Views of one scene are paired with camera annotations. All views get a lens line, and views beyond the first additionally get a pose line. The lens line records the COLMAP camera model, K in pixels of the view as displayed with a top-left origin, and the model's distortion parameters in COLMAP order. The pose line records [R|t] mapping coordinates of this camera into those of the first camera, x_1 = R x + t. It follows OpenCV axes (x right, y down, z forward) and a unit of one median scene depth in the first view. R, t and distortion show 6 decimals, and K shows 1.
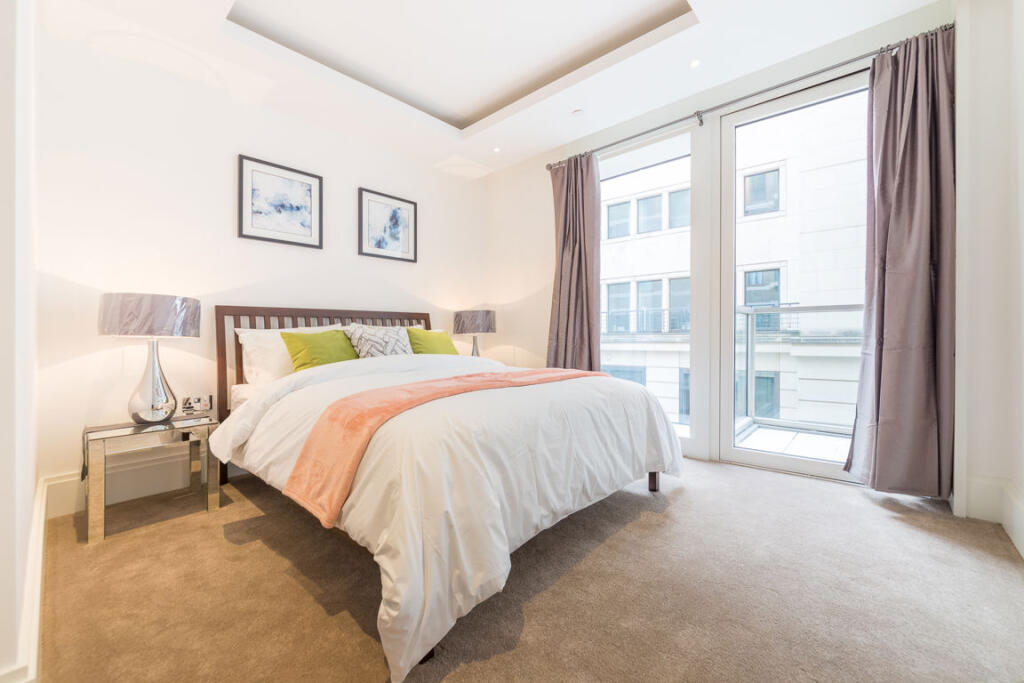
lens RADIAL K [[406.8, 0, 512.0], [0, 406.8, 341.5], [0, 0, 1]] dist [-0.016522, -0.000105]
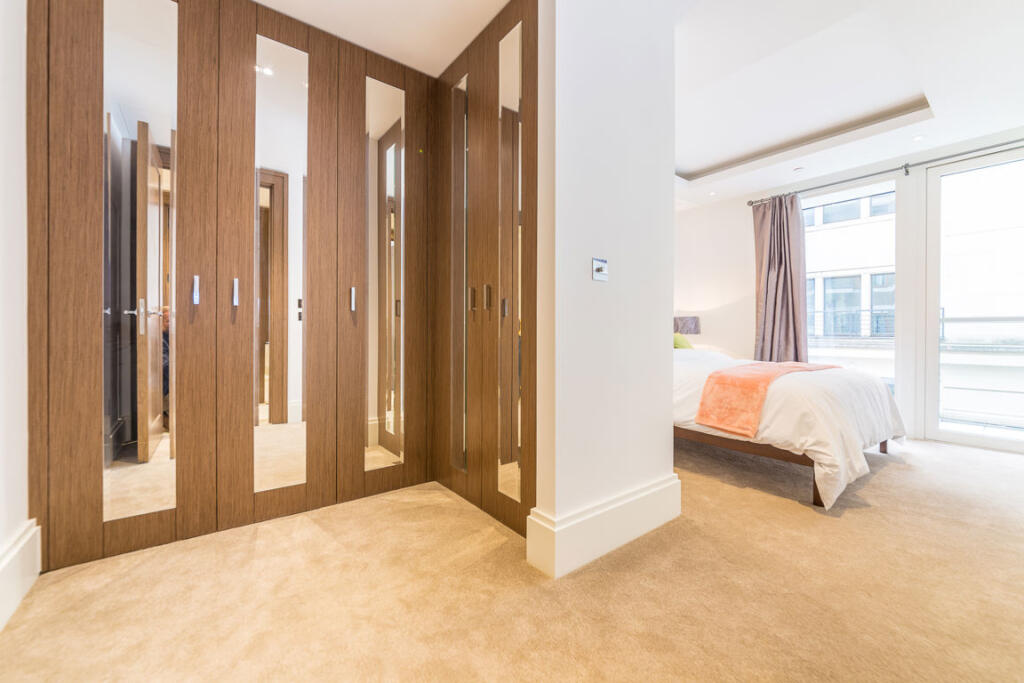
lens RADIAL K [[402.5, 0, 514.5], [0, 402.5, 332.0], [0, 0, 1]] dist [-0.001150, -0.000048]
pose [[0.984847, 0.023052, -0.171887, -0.364780], [-0.025591, 0.999593, -0.012575, 0.003710], [0.171527, 0.016783, 0.985036, -0.315049]]
